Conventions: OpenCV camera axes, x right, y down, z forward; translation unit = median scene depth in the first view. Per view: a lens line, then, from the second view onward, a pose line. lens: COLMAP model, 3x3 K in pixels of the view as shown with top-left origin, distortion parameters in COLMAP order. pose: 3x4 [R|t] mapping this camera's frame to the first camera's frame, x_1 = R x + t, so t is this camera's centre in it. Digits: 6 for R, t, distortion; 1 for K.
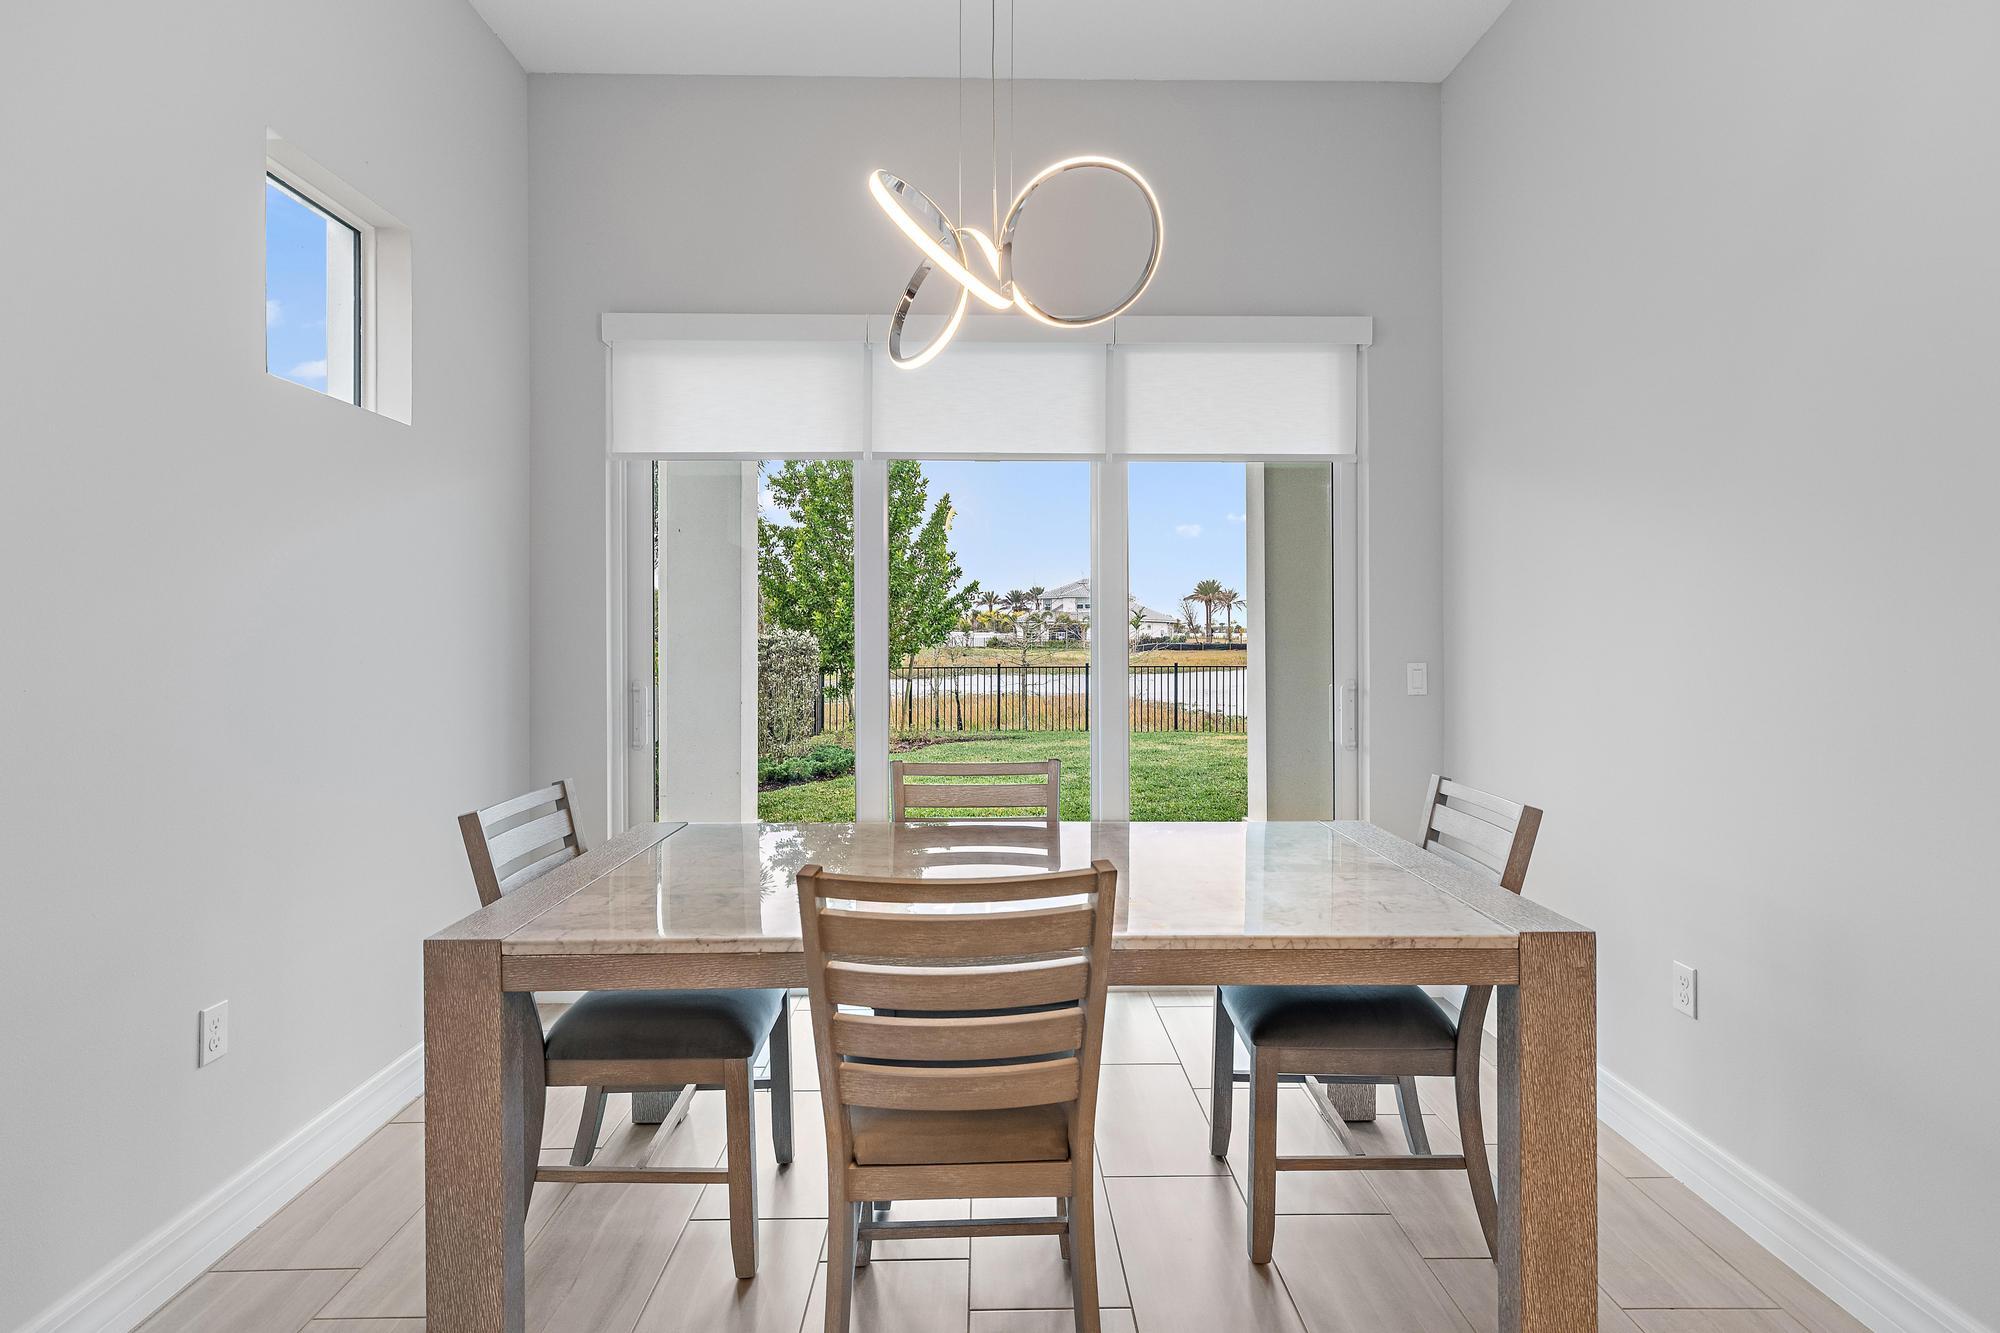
lens RADIAL K [[991.1, 0, 1000.2], [0, 991.1, 662.8], [0, 0, 1]] dist [0.001243, -0.001072]
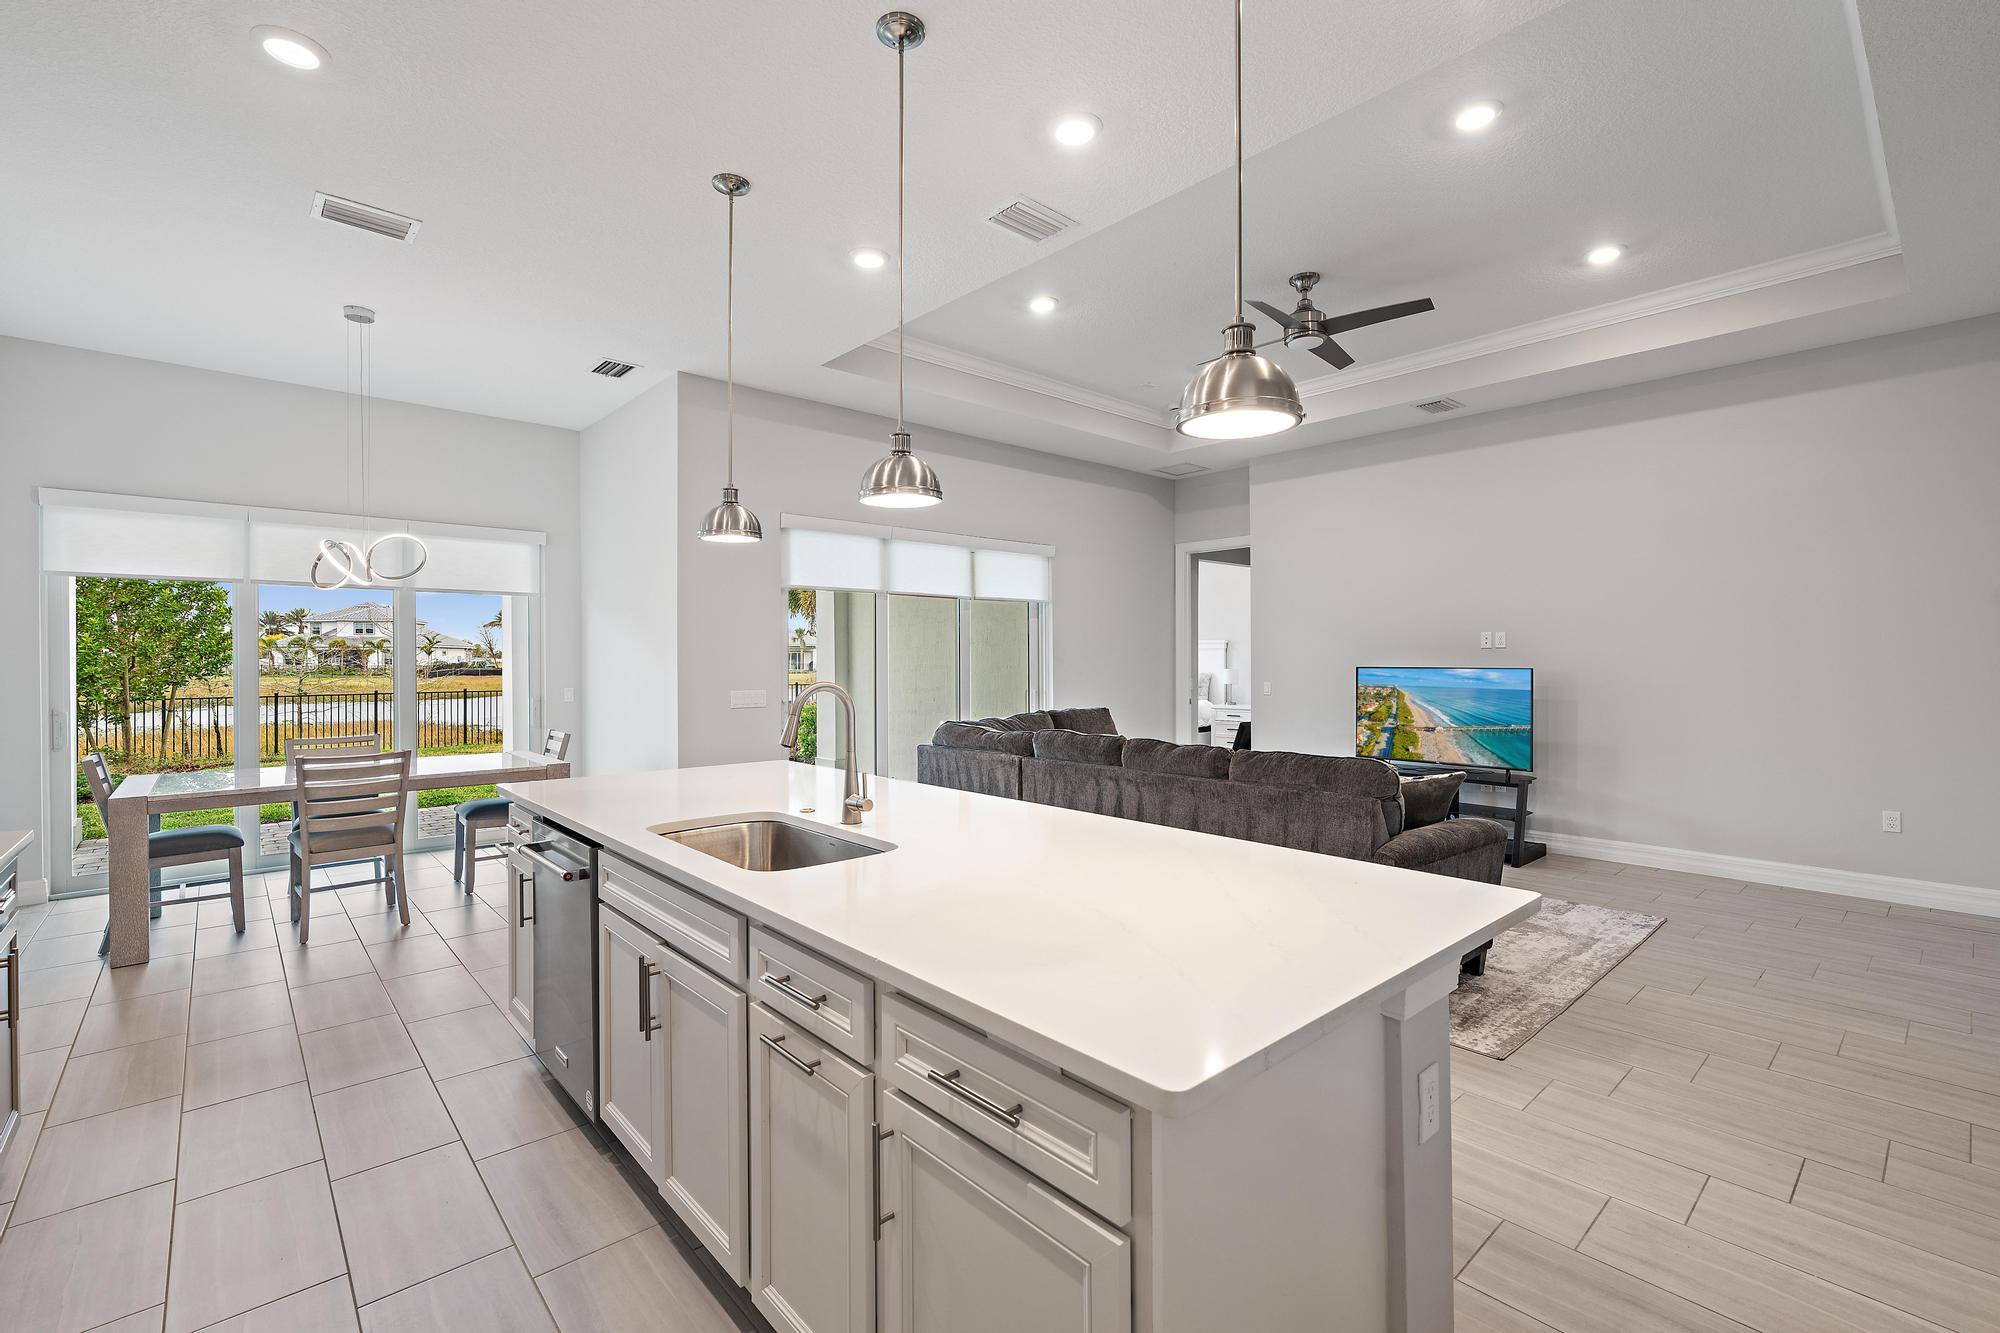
lens RADIAL K [[873.0, 0, 987.7], [0, 873.0, 663.7], [0, 0, 1]] dist [-0.001304, 0.000540]
pose [[0.760979, 0.000604, 0.648777, -0.019923], [0.015447, 0.999699, -0.019050, -0.001086], [-0.648593, 0.024519, 0.760740, -0.160777]]
